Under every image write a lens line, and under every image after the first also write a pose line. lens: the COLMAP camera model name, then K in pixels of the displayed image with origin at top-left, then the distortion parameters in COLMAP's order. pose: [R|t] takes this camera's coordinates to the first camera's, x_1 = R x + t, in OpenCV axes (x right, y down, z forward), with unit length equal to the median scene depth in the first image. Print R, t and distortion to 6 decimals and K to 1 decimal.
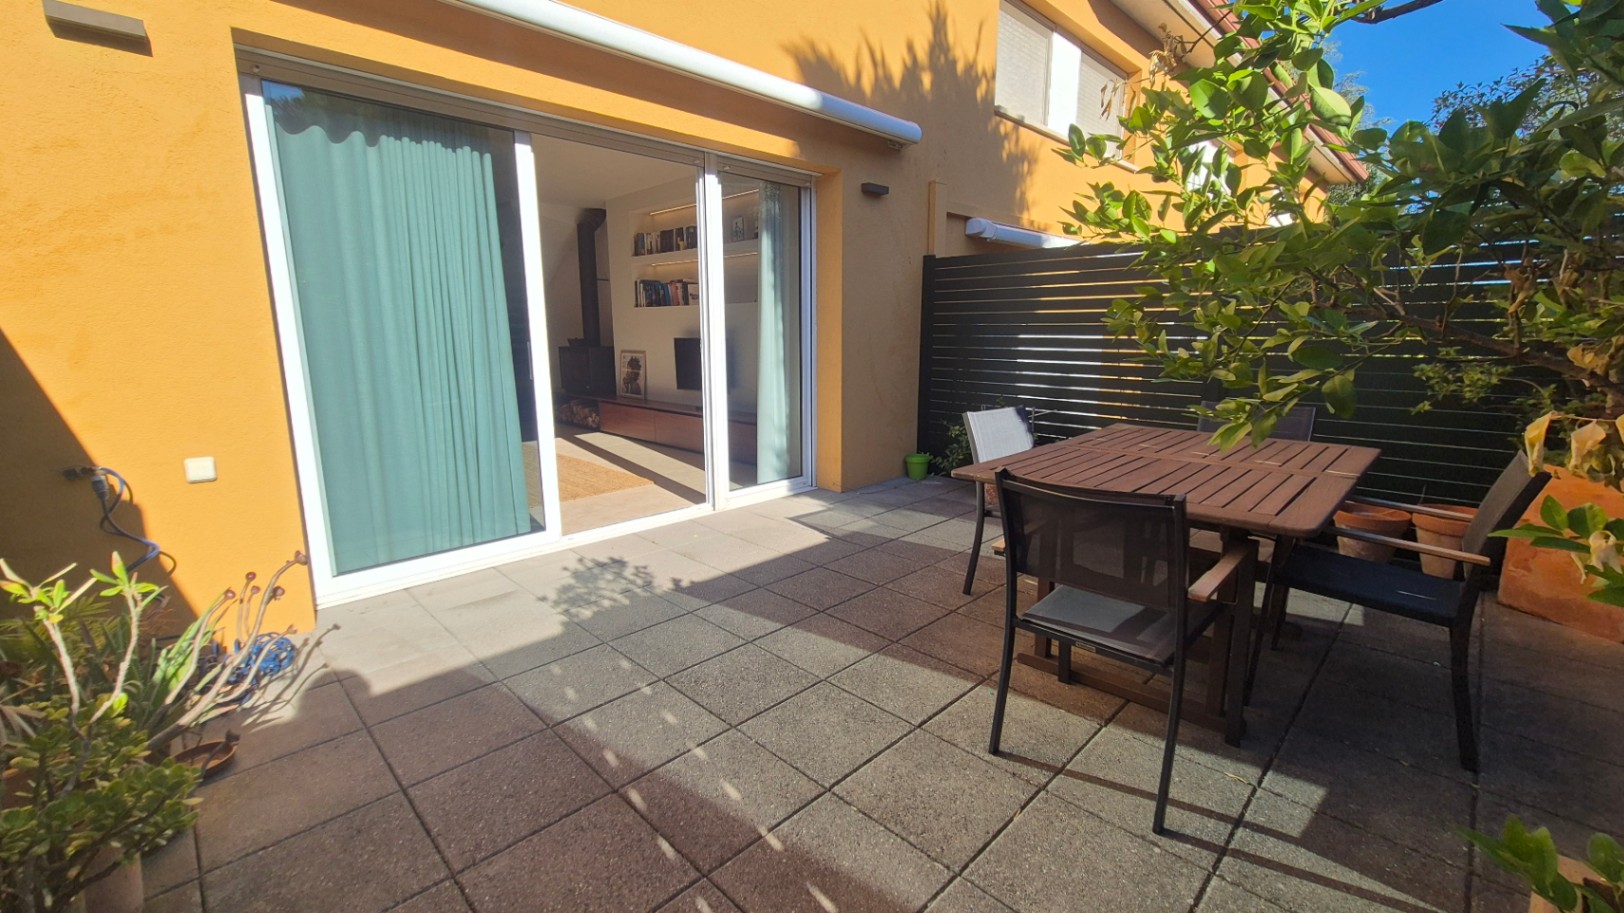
lens RADIAL K [[667.1, 0, 807.6], [0, 667.1, 449.7], [0, 0, 1]] dist [0.002077, 0.001179]
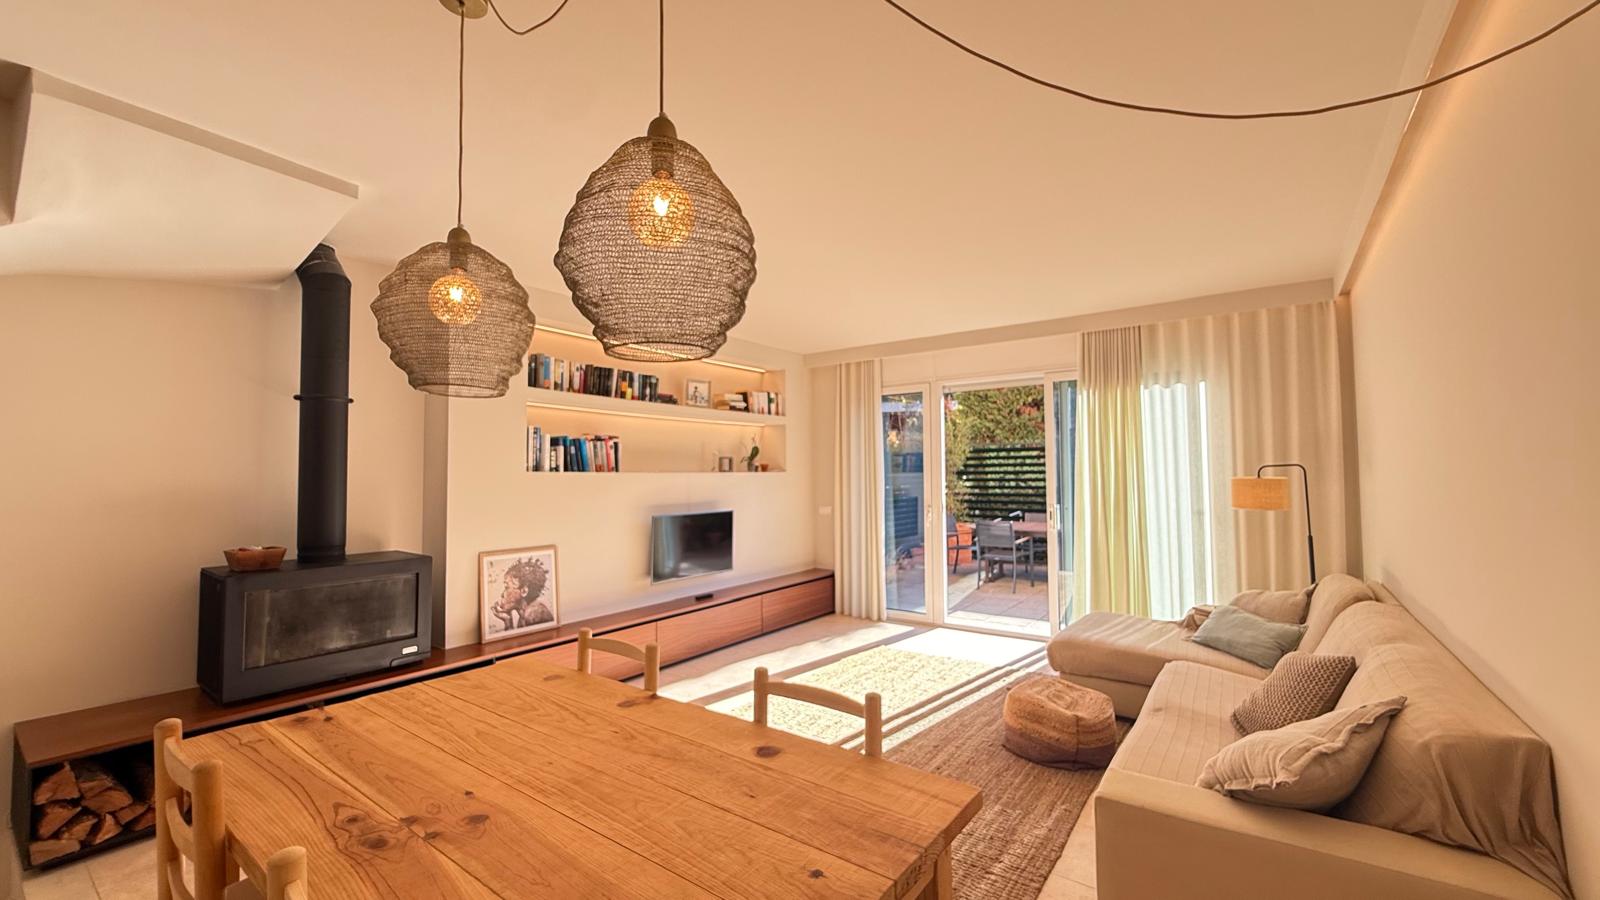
lens RADIAL K [[638.4, 0, 795.6], [0, 638.4, 448.6], [0, 0, 1]] dist [0.000555, 0.000034]
pose [[-0.149531, 0.046000, 0.987686, -0.853633], [0.184447, 0.982681, -0.017843, -0.184784], [-0.971401, 0.179507, -0.155426, 0.876242]]
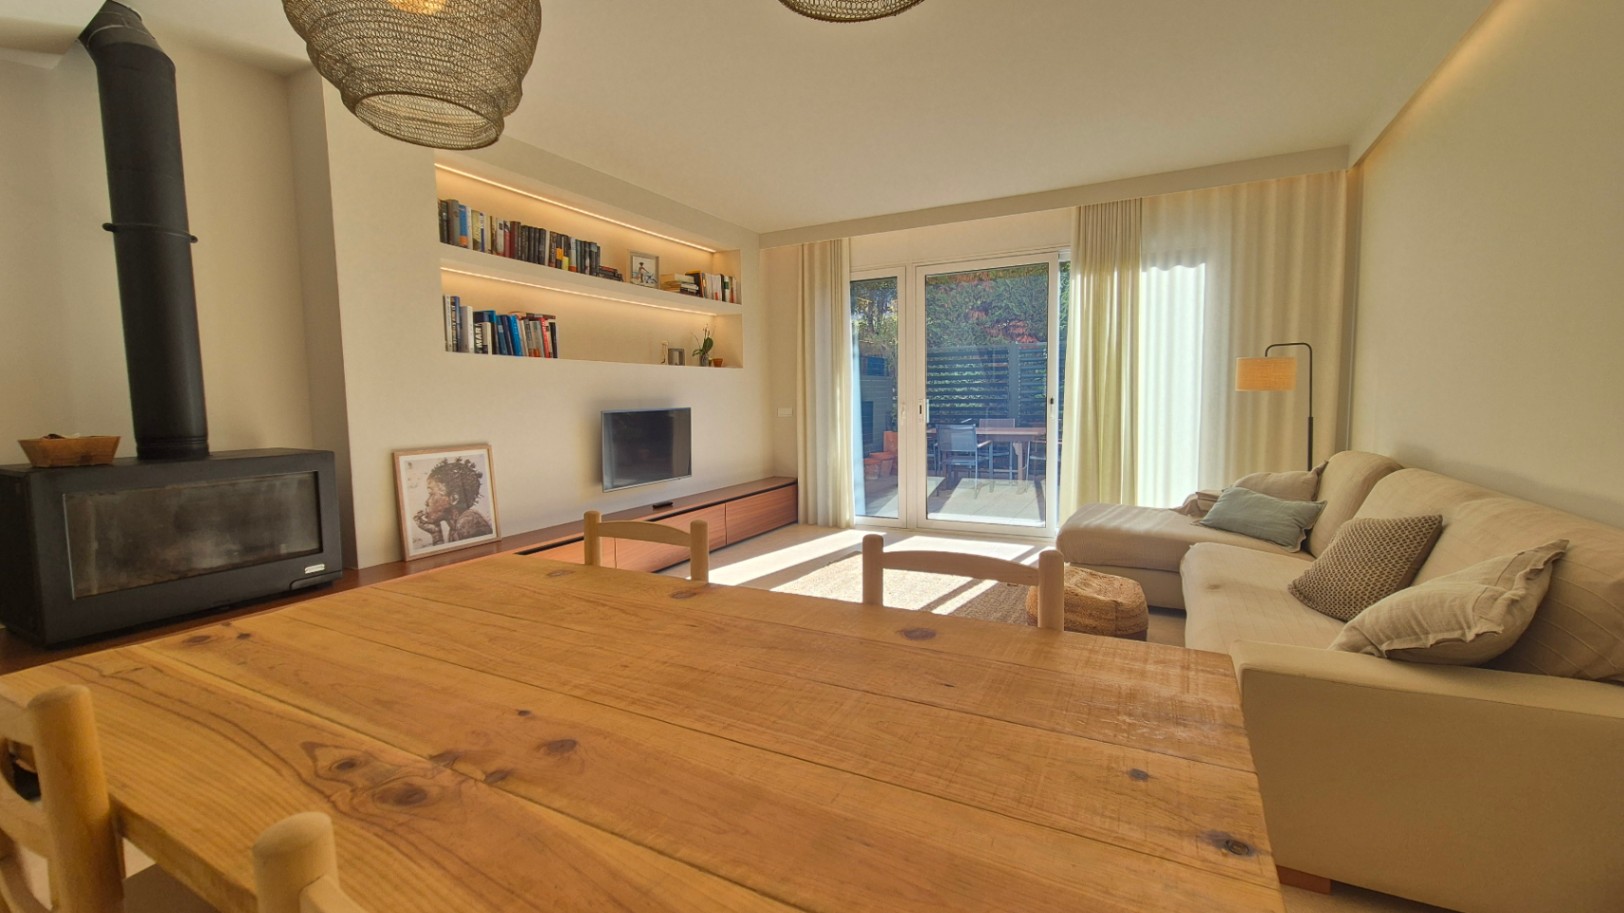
lens RADIAL K [[667.1, 0, 807.6], [0, 667.1, 449.7], [0, 0, 1]] dist [0.002077, 0.001179]
pose [[-0.294704, -0.067471, 0.953204, -0.788977], [0.187089, 0.974126, 0.126794, -0.163214], [-0.937095, 0.215700, -0.274455, 0.928030]]
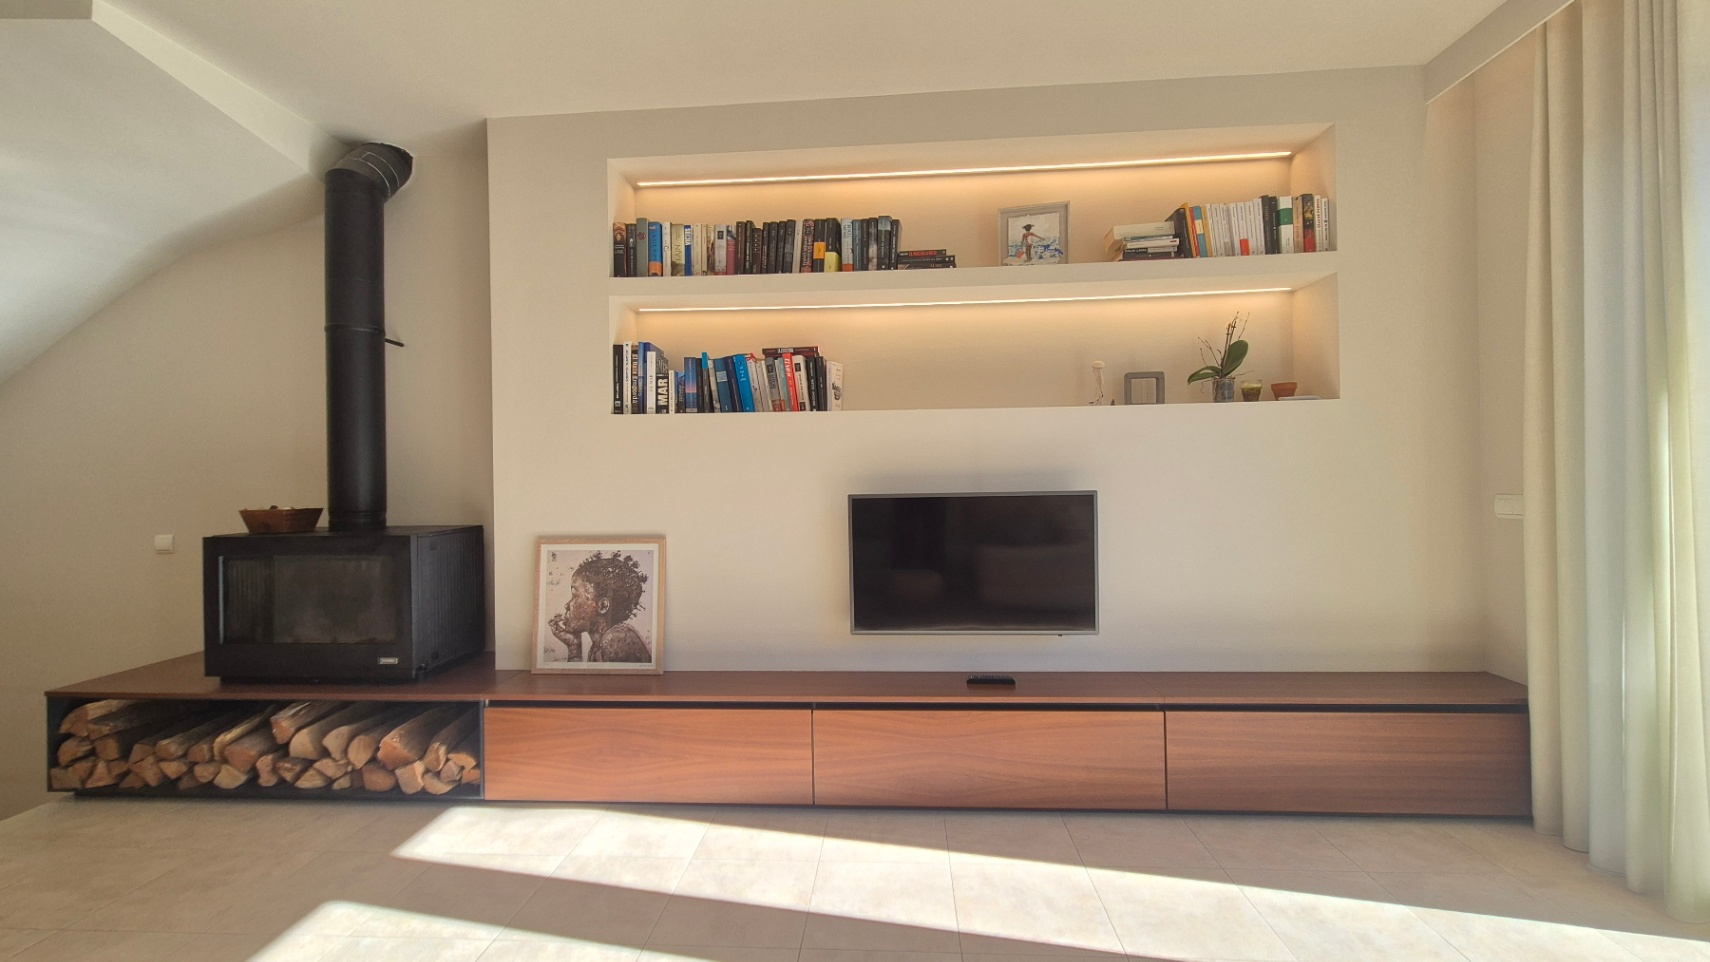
lens RADIAL K [[702.5, 0, 850.4], [0, 702.5, 473.9], [0, 0, 1]] dist [0.002077, 0.001179]
pose [[0.756595, -0.006288, 0.653854, -0.418138], [0.129481, 0.981594, -0.140388, -0.116140], [-0.640936, 0.190879, 0.743482, 0.661804]]
